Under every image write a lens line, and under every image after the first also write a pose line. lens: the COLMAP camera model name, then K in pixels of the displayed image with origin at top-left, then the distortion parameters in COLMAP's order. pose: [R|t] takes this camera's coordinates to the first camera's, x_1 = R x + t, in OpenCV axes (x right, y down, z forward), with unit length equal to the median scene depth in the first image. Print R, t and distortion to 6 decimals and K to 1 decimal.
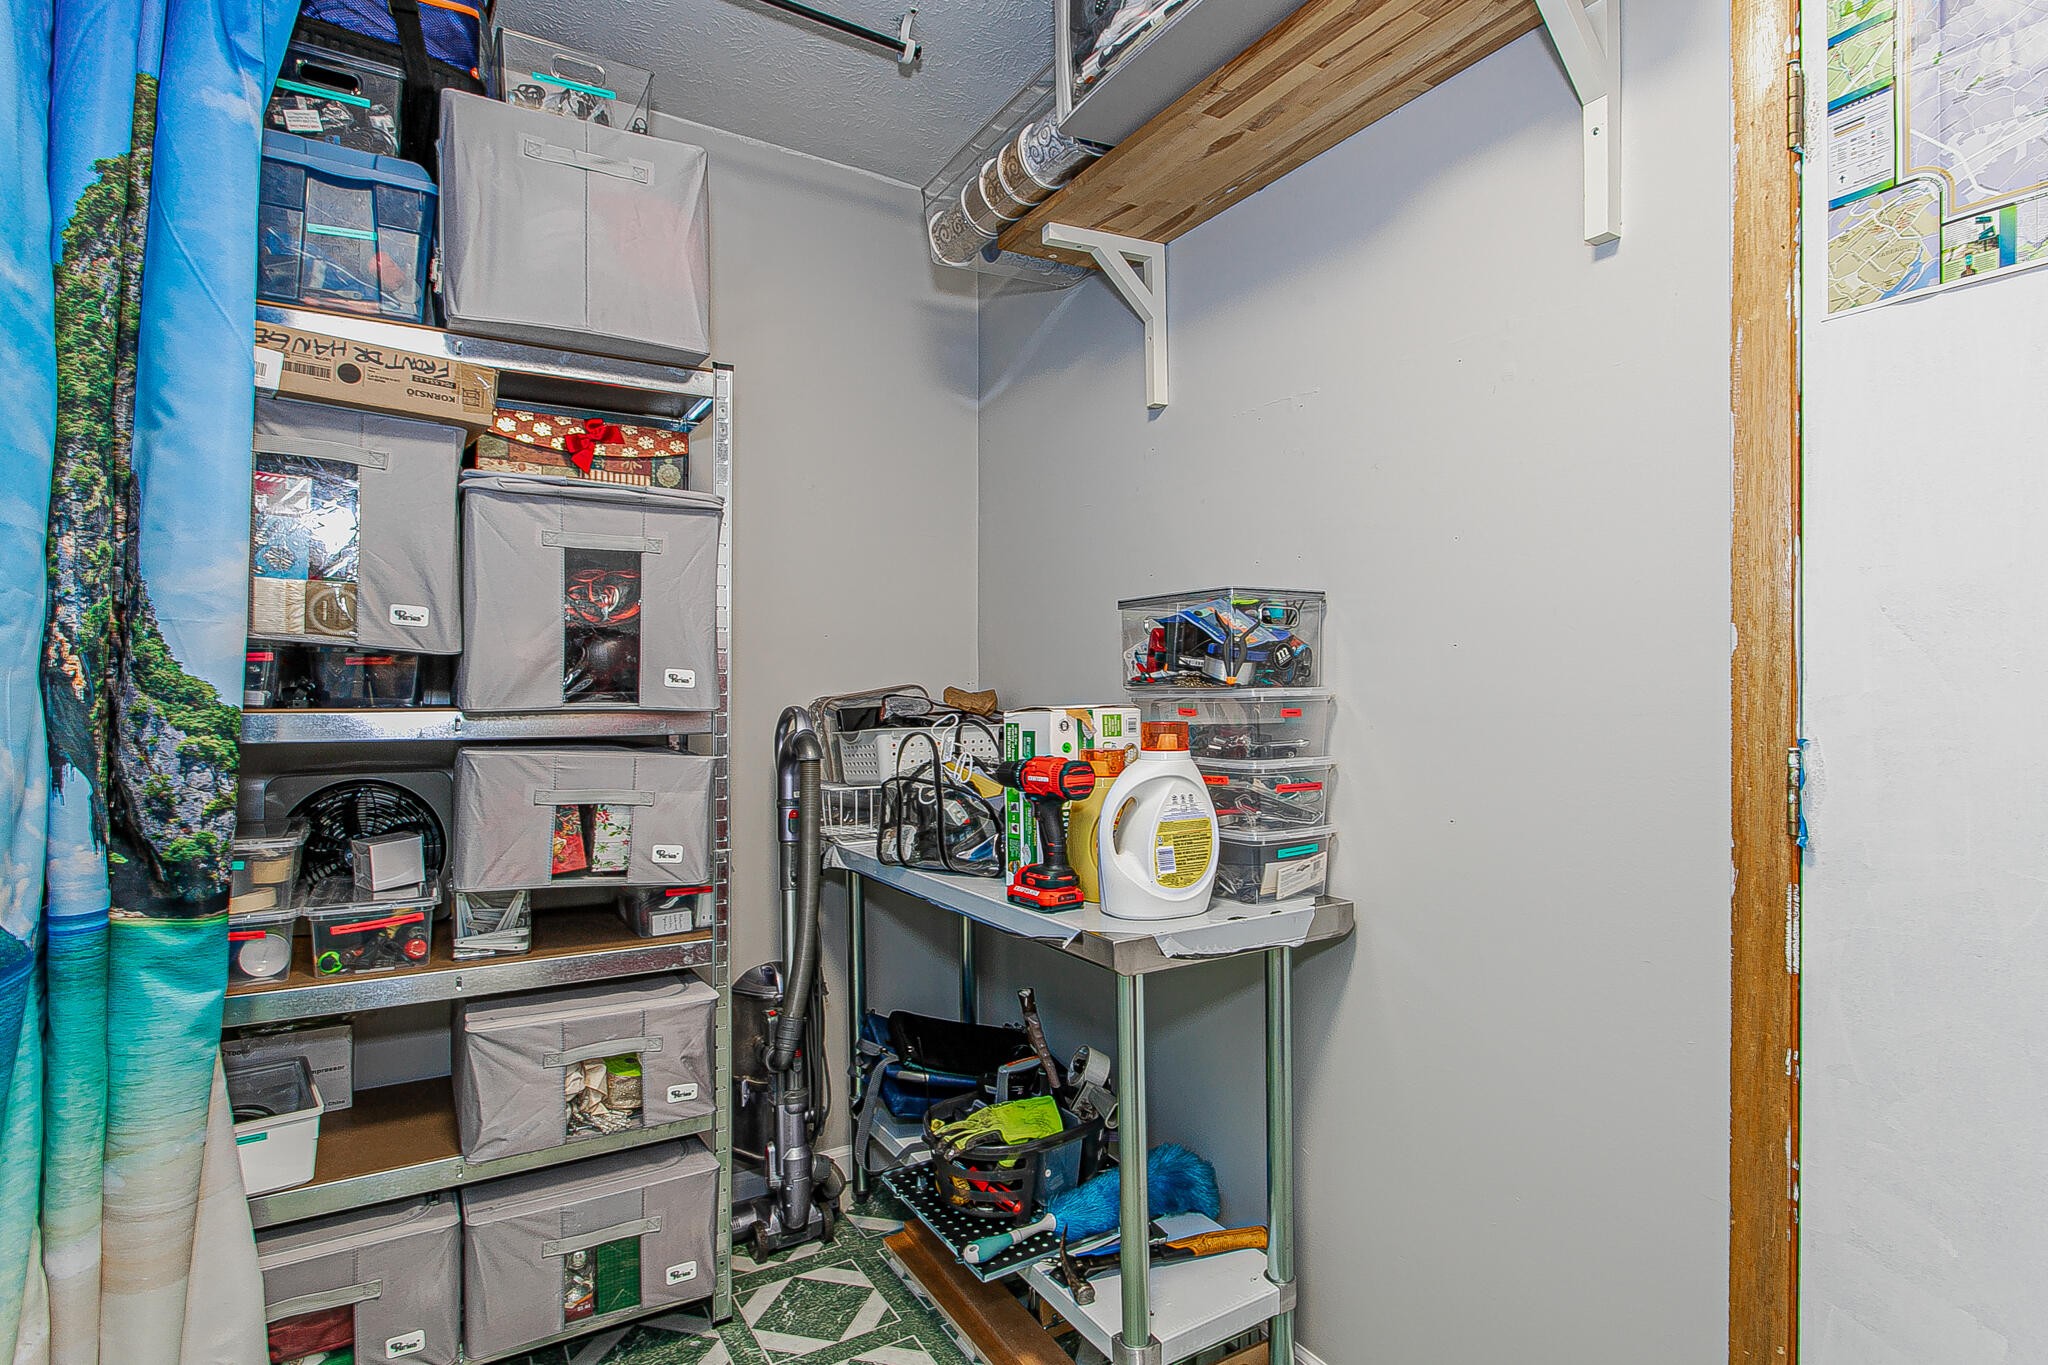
lens RADIAL K [[977.1, 0, 1002.9], [0, 977.1, 684.7], [0, 0, 1]] dist [0.000065, -0.000166]
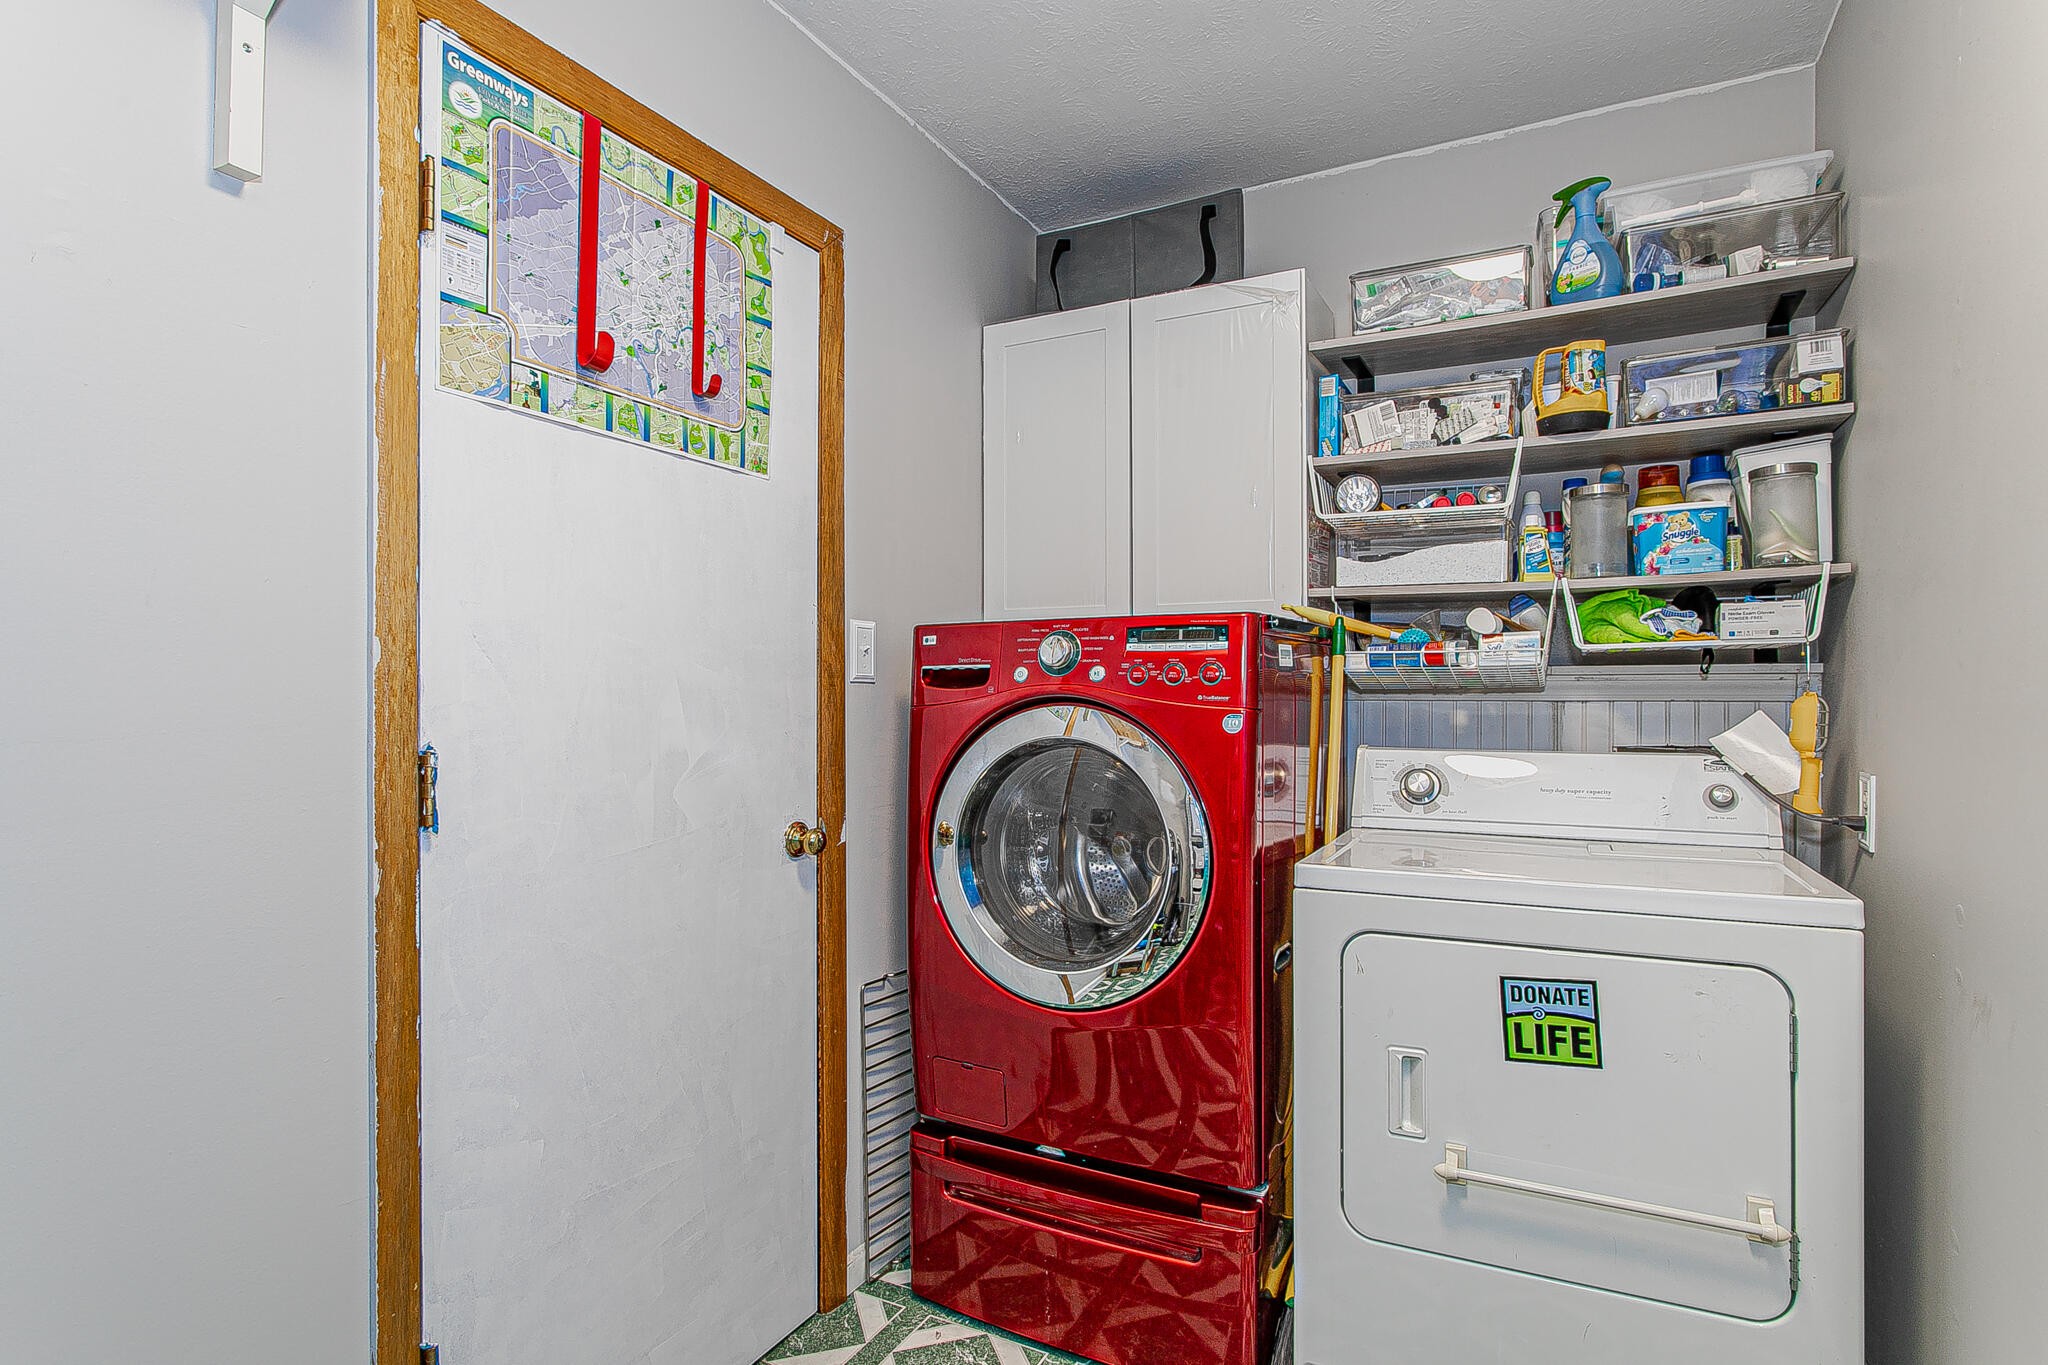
lens RADIAL K [[1070.6, 0, 1024.0], [0, 1070.6, 682.5], [0, 0, 1]] dist [0.000257, -0.000028]
pose [[-0.526489, 0.009910, 0.850124, -0.651147], [0.000855, 0.999938, -0.011127, -0.000428], [-0.850182, -0.005132, -0.526465, 1.098552]]
